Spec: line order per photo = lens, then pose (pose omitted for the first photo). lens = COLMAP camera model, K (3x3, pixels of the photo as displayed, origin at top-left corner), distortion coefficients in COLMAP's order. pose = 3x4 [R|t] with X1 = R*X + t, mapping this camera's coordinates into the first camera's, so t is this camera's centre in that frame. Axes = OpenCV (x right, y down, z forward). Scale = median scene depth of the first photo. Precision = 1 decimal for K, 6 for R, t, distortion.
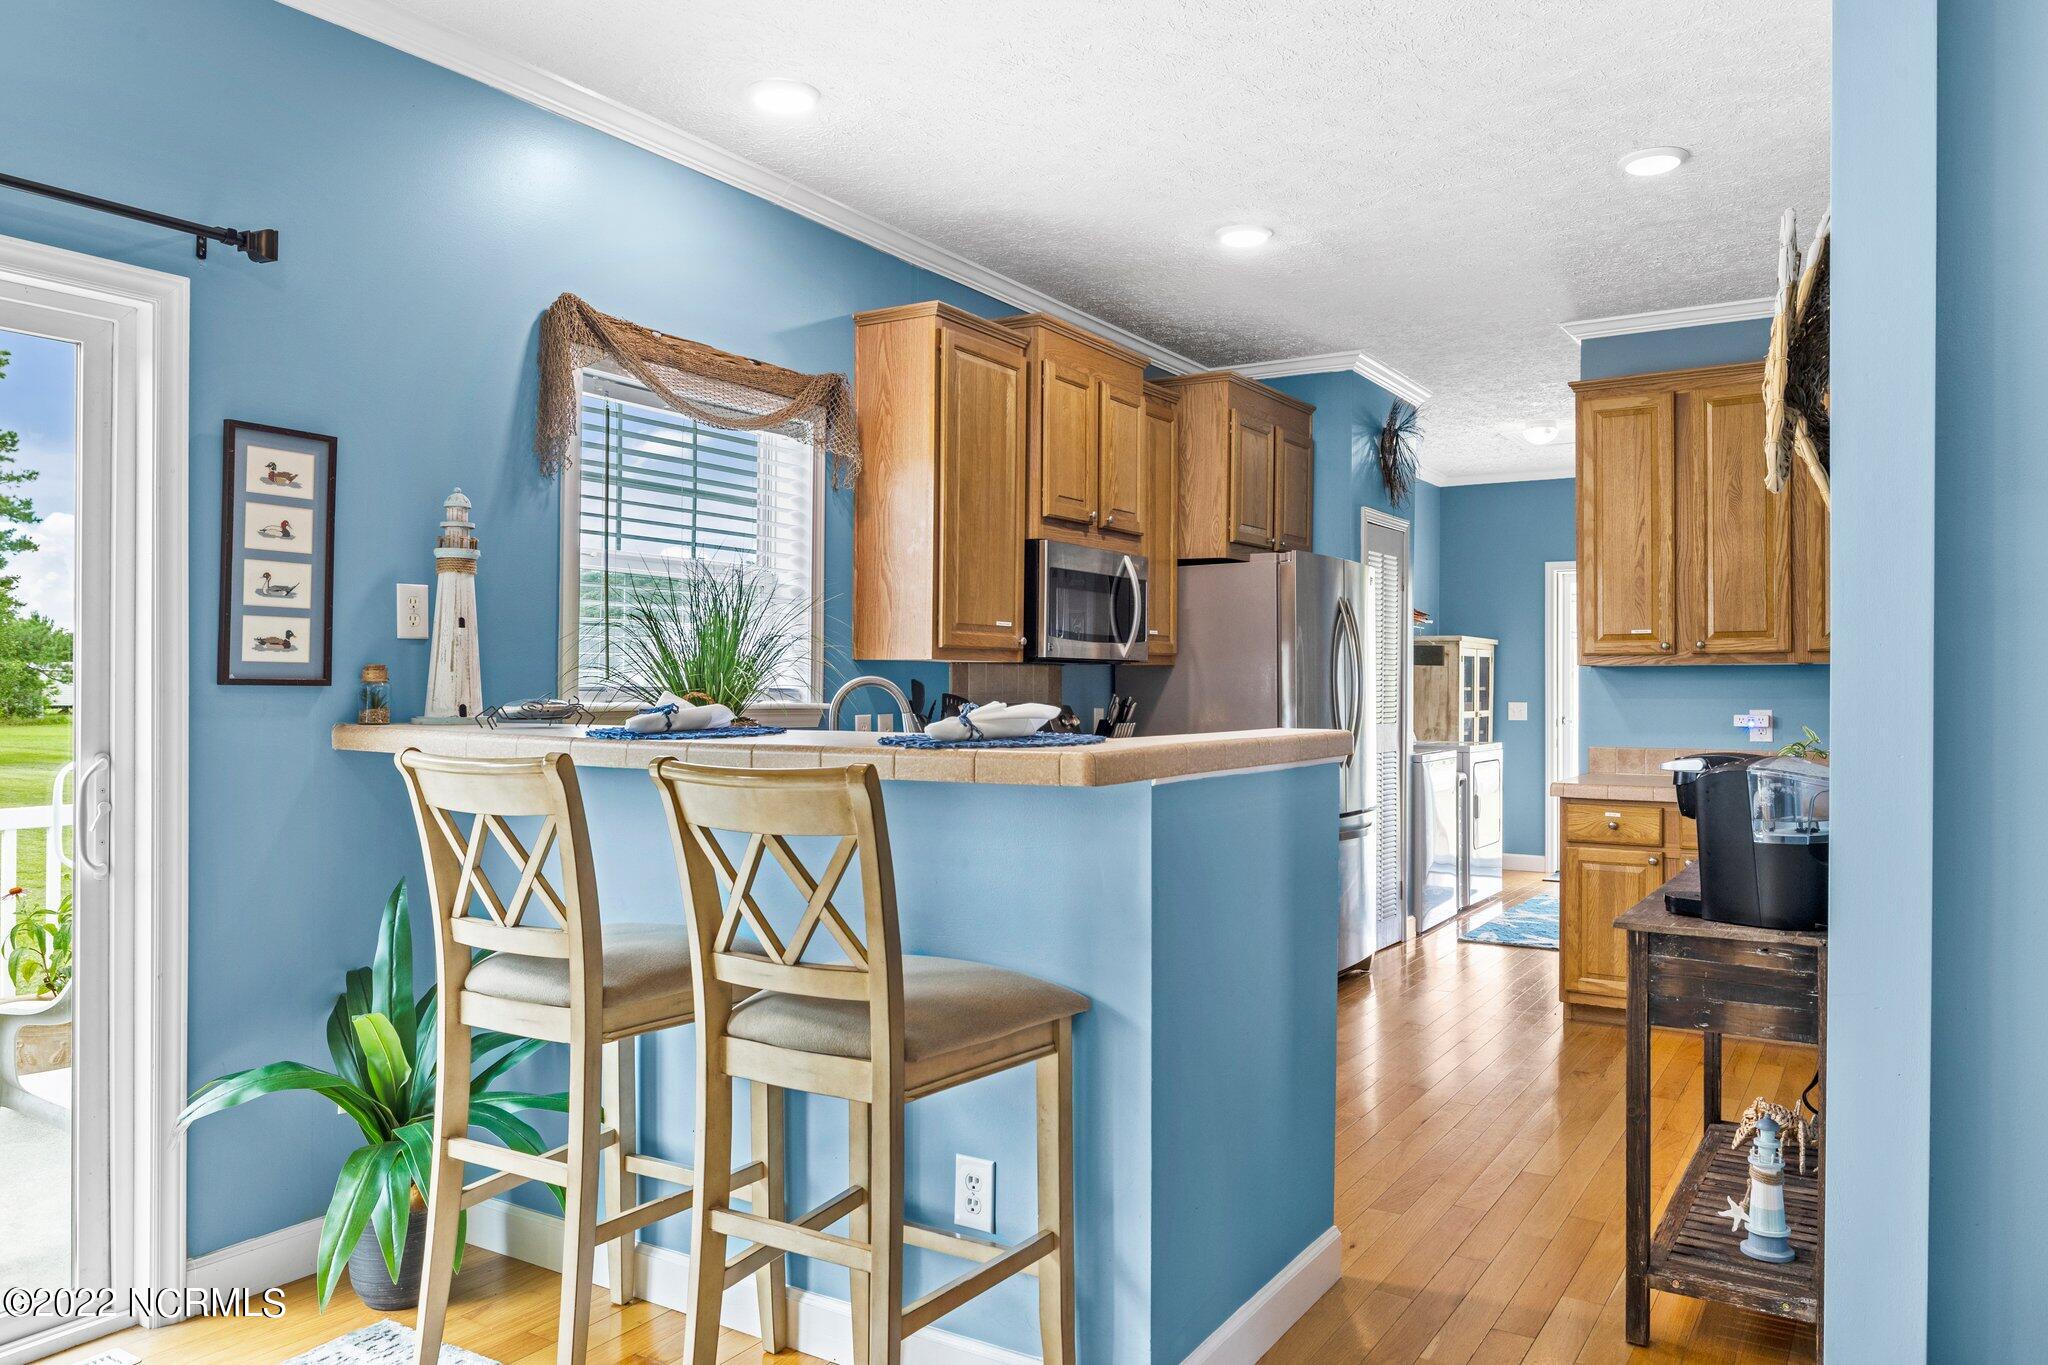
lens RADIAL K [[1477.6, 0, 1013.5], [0, 1477.6, 678.8], [0, 0, 1]] dist [-0.000039, 0.004736]
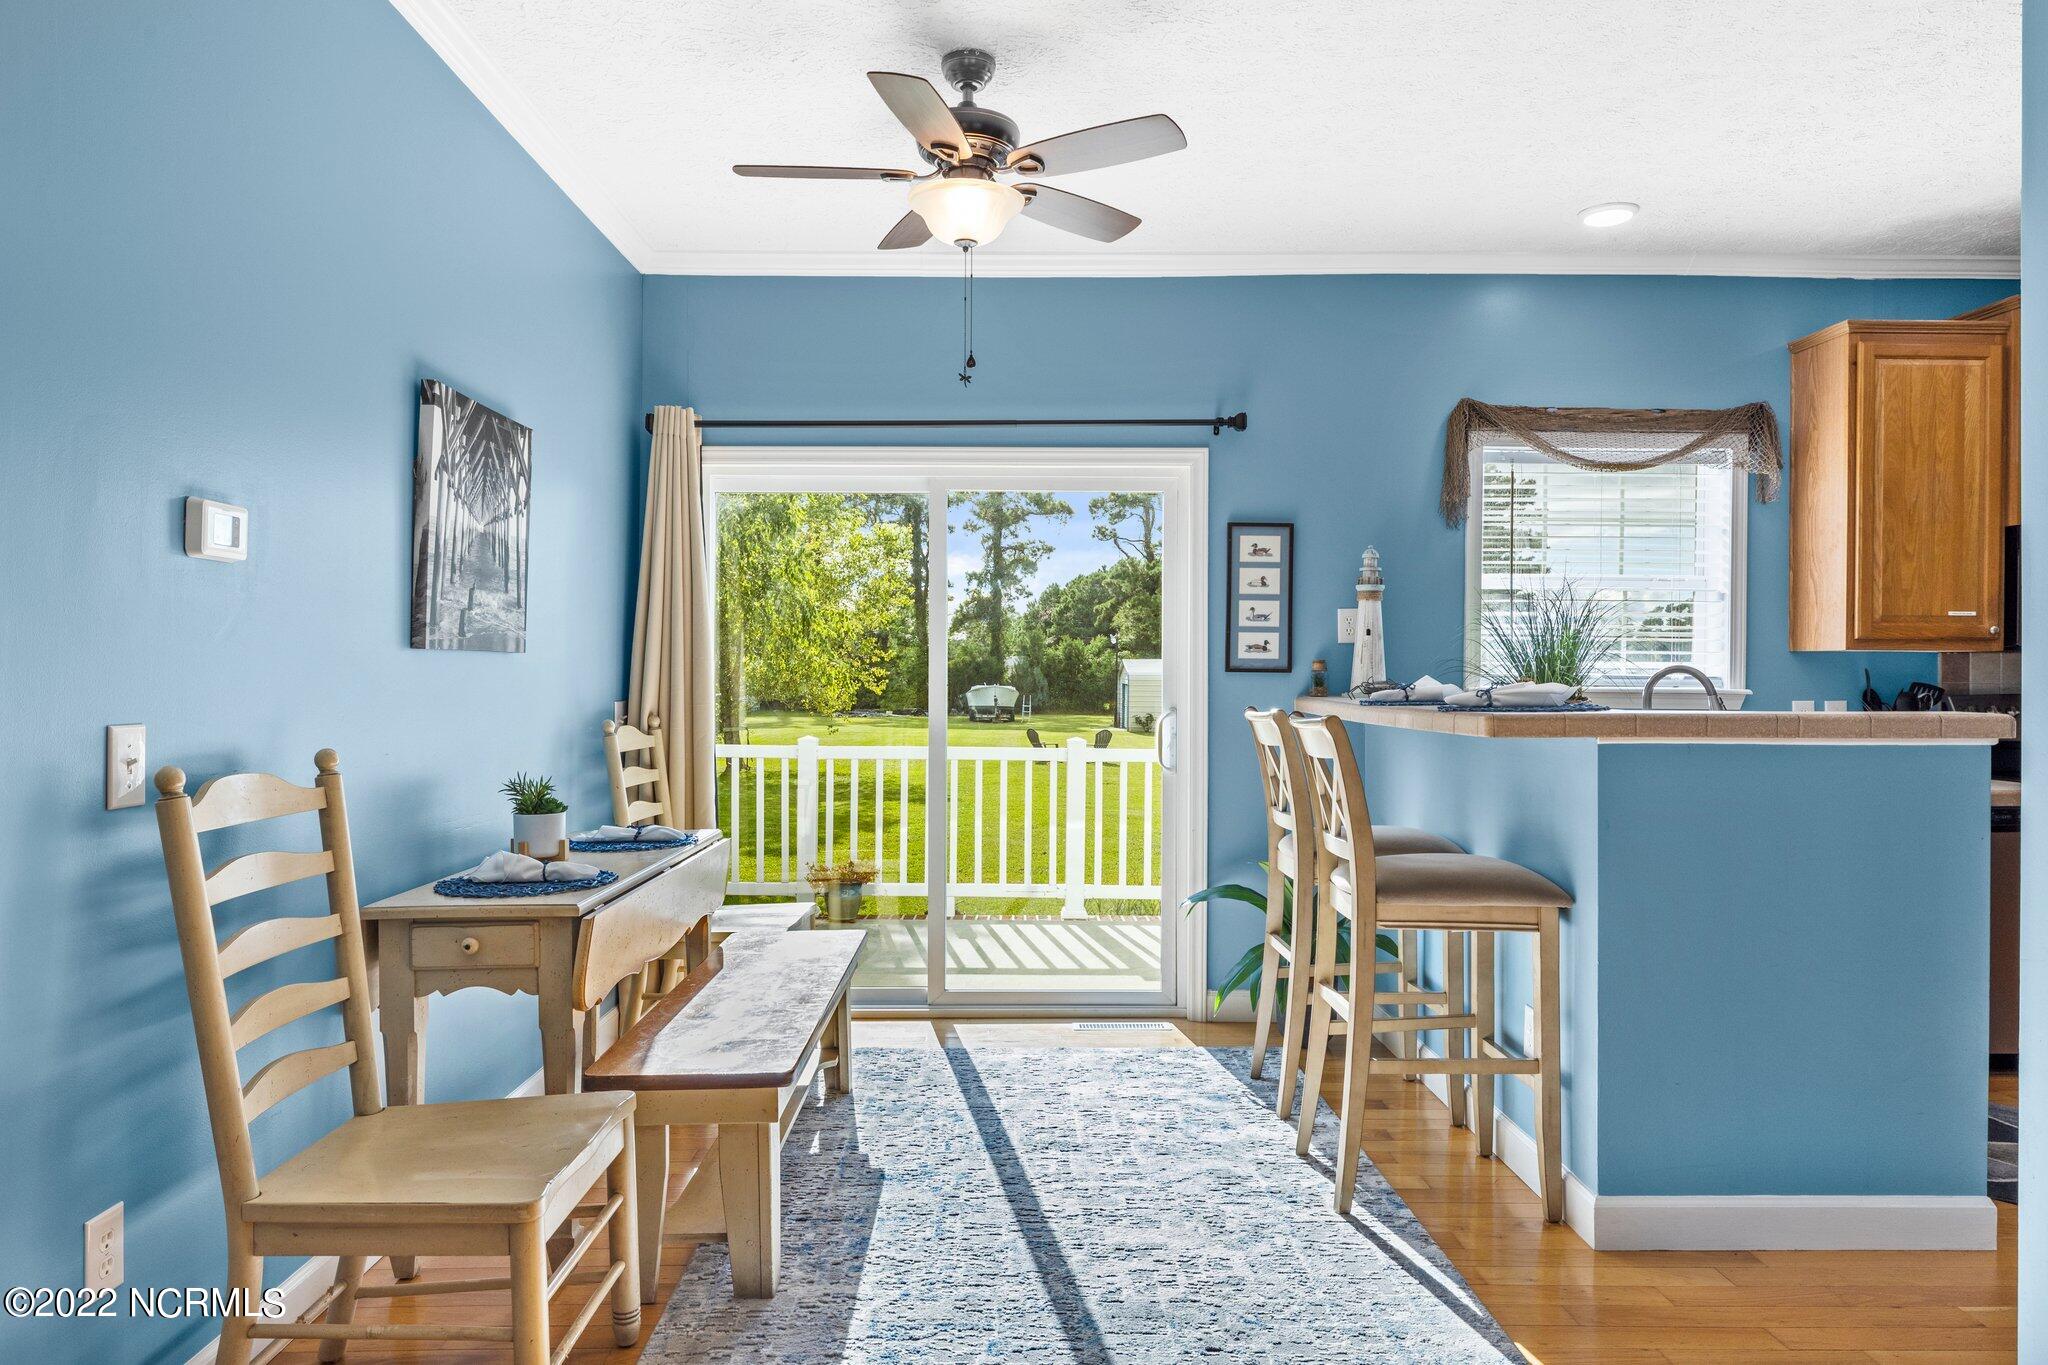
lens RADIAL K [[1296.2, 0, 1021.8], [0, 1296.2, 678.5], [0, 0, 1]] dist [0.009197, 0.002434]
pose [[0.543760, 0.001493, -0.839239, 0.462011], [0.001561, 0.999995, 0.002791, 0.005250], [0.839239, -0.002828, 0.543755, -0.041189]]
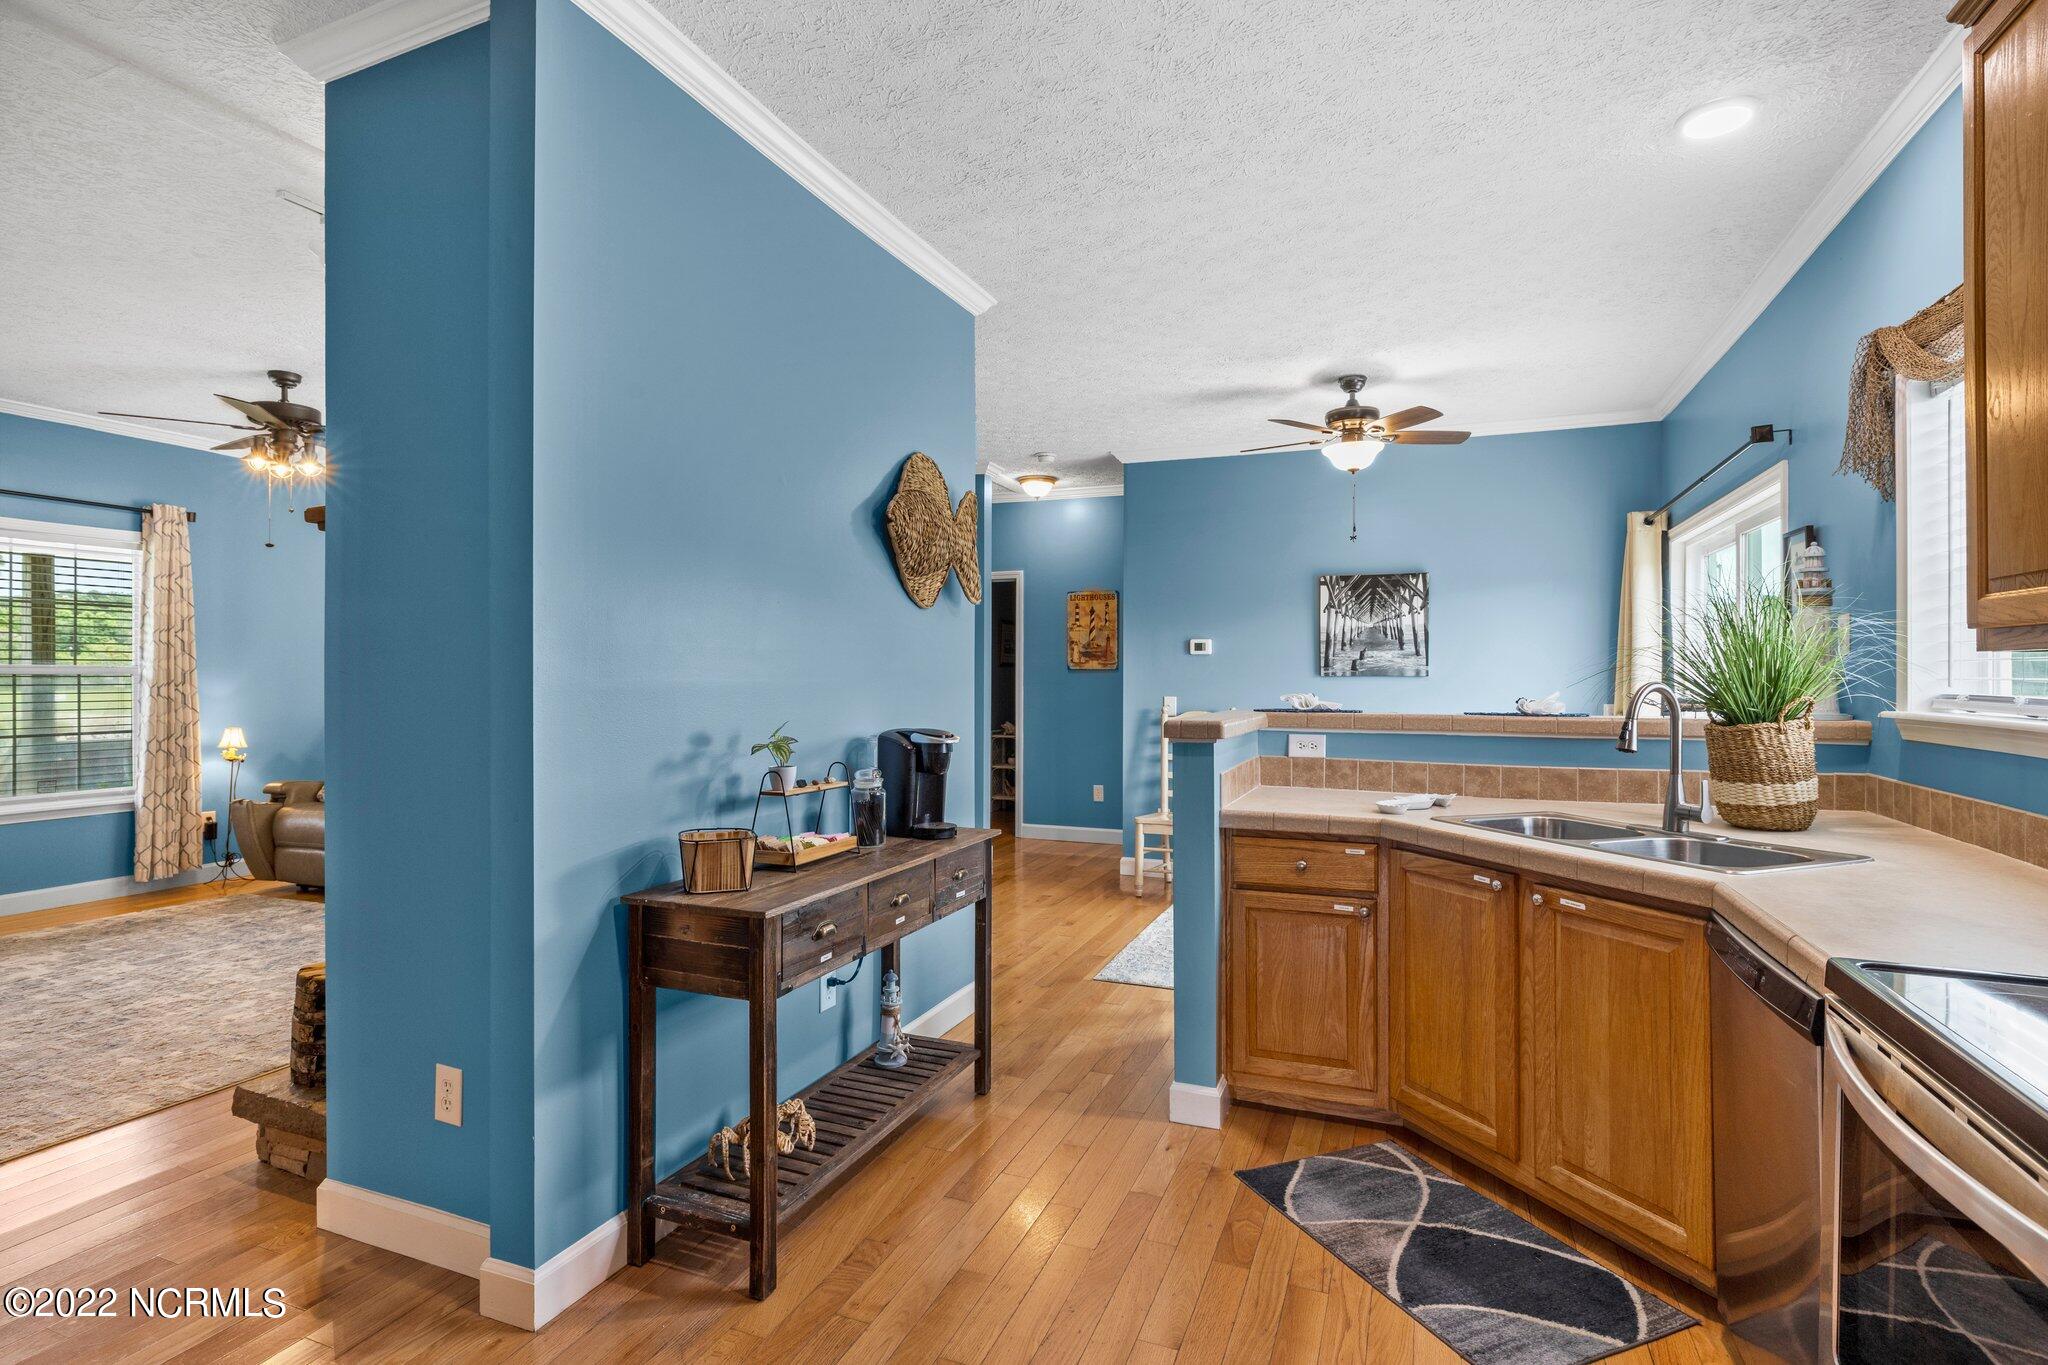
lens RADIAL K [[1015.3, 0, 1019.9], [0, 1015.3, 680.5], [0, 0, 1]] dist [-0.015158, 0.002311]
pose [[-0.984203, -0.004736, -0.176978, 0.391594], [-0.004723, 0.999989, -0.000497, -0.000145], [0.176978, 0.000347, -0.984215, 1.434231]]
